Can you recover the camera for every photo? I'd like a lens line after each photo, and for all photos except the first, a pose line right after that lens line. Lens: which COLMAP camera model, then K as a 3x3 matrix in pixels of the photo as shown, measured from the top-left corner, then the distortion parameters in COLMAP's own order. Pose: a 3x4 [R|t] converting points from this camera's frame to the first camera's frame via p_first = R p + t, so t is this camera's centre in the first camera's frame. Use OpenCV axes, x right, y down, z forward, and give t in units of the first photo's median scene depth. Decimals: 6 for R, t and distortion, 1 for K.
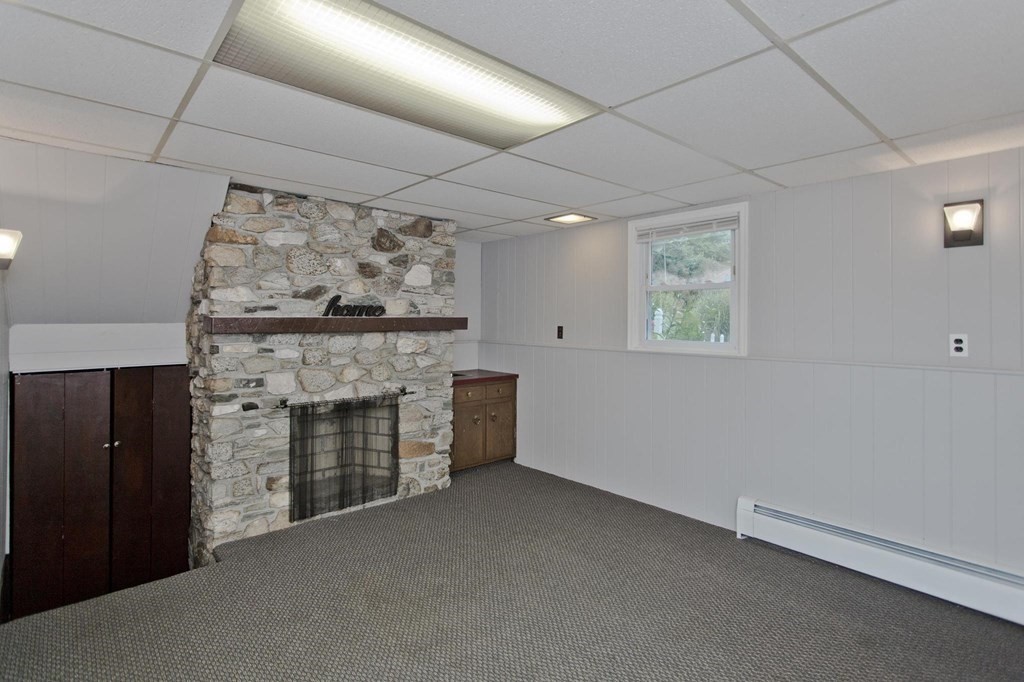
lens RADIAL K [[493.3, 0, 504.3], [0, 493.3, 321.6], [0, 0, 1]] dist [-0.000524, 0.002876]
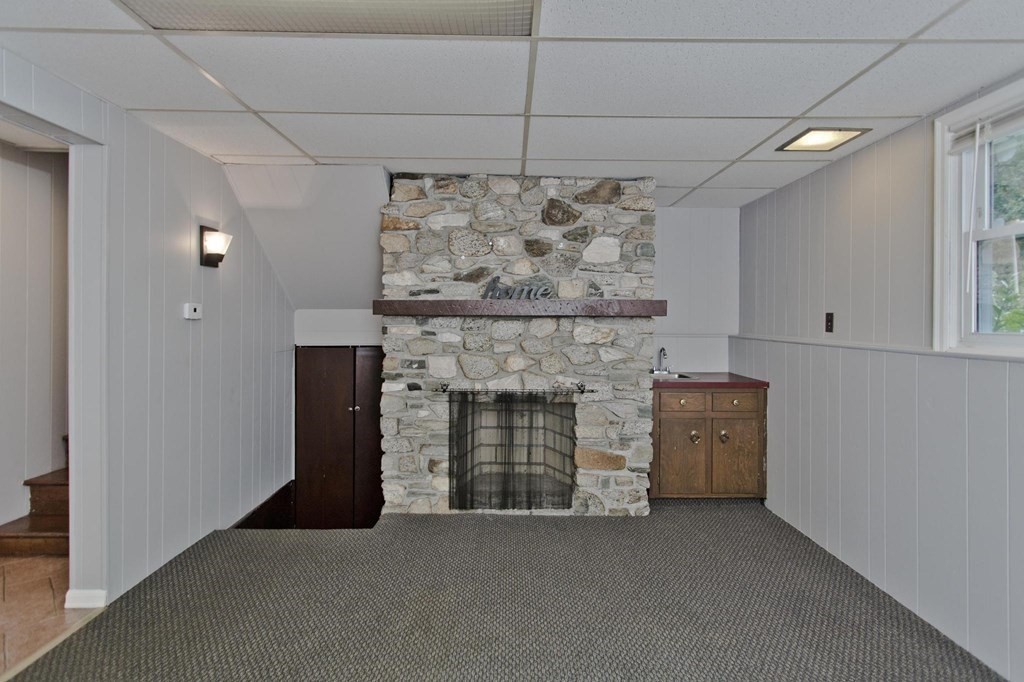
lens RADIAL K [[493.3, 0, 512.5], [0, 493.3, 319.3], [0, 0, 1]] dist [-0.000524, 0.002876]
pose [[0.767348, 0.001923, -0.641228, 0.260185], [-0.006516, 0.999967, -0.004799, 0.029254], [0.641198, 0.007860, 0.767336, 0.289084]]
